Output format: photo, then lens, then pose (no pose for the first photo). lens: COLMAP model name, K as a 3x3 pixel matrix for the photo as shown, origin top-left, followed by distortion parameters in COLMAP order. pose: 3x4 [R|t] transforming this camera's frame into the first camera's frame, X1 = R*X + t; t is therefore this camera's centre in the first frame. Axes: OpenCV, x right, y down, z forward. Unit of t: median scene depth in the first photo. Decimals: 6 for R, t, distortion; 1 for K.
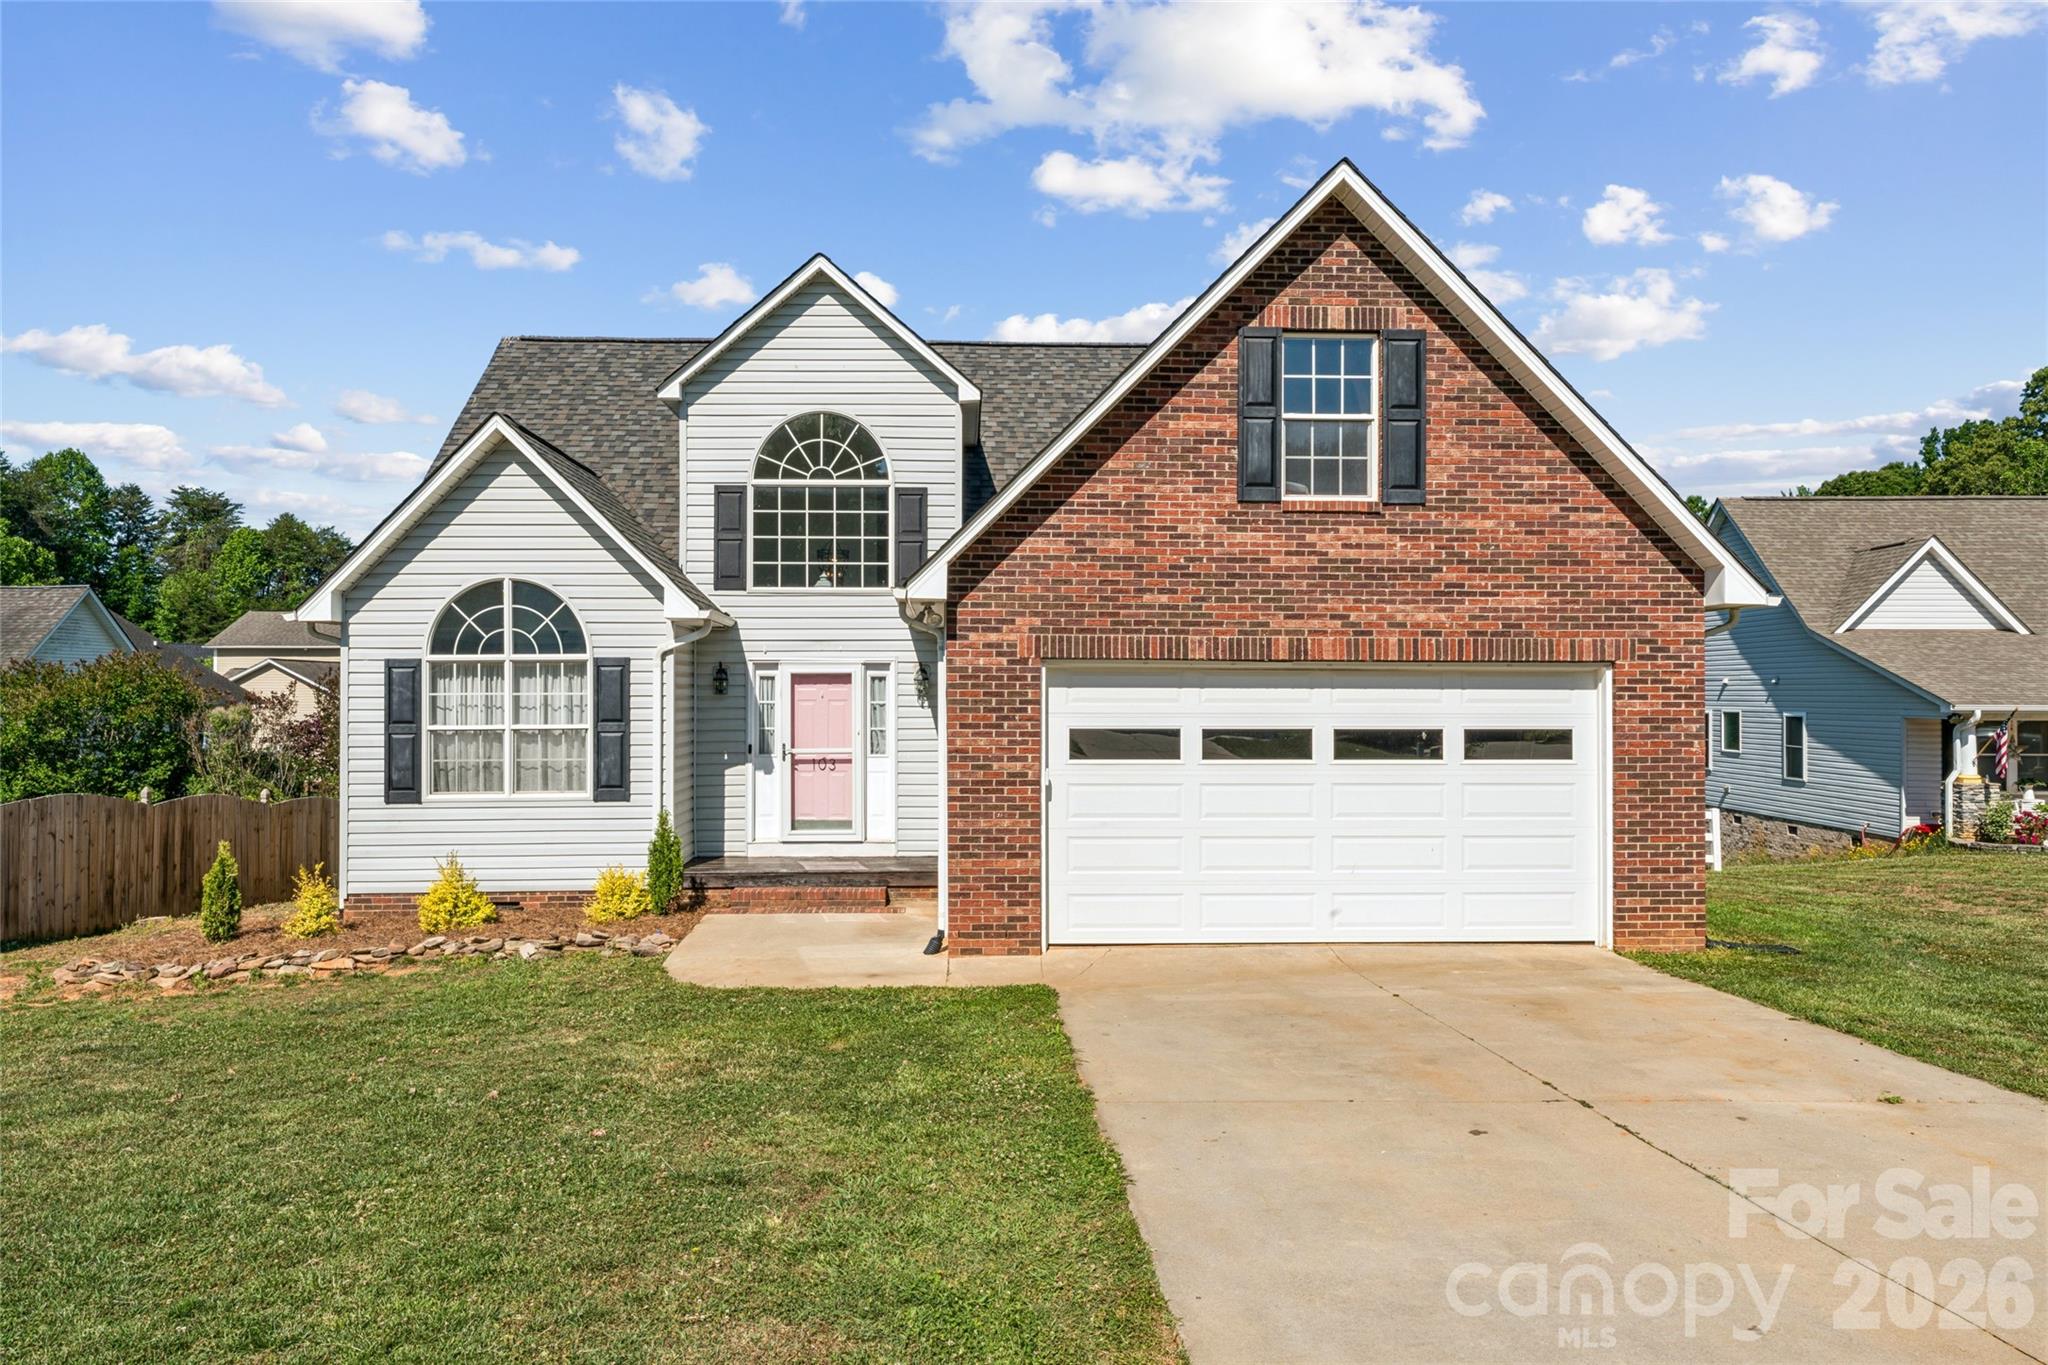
lens RADIAL K [[1401.7, 0, 1024.0], [0, 1401.7, 682.5], [0, 0, 1]] dist [0.005989, 0.001263]
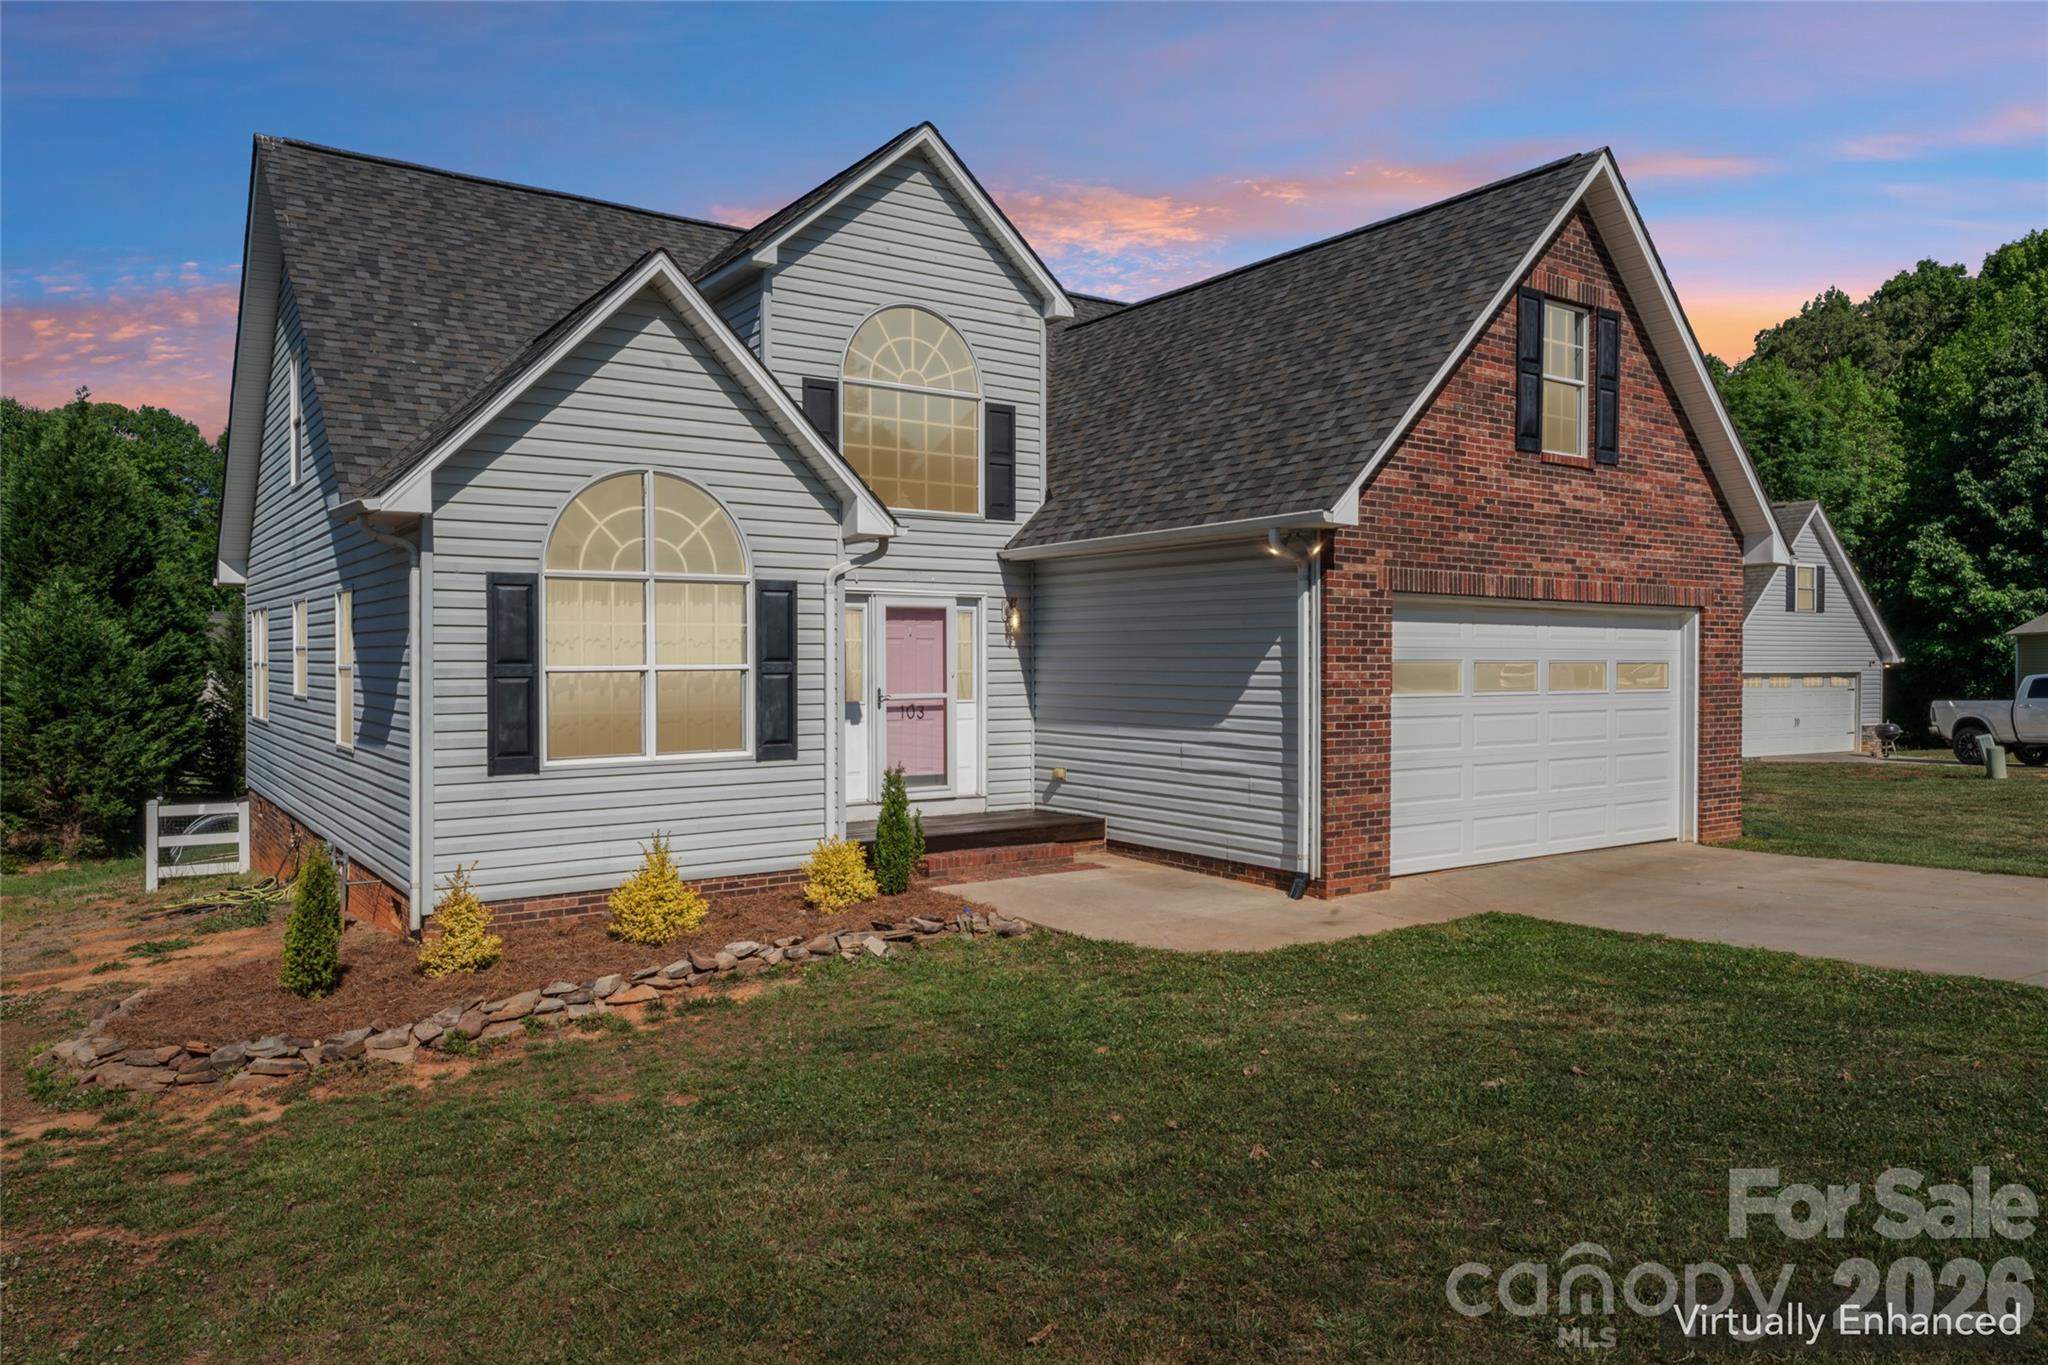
lens RADIAL K [[1381.2, 0, 1024.0], [0, 1381.2, 682.5], [0, 0, 1]] dist [0.001753, 0.003211]
pose [[0.836321, -0.008623, 0.548172, -0.735170], [-0.005398, 0.999698, 0.023962, 0.025148], [-0.548213, -0.022999, 0.836022, 0.319217]]
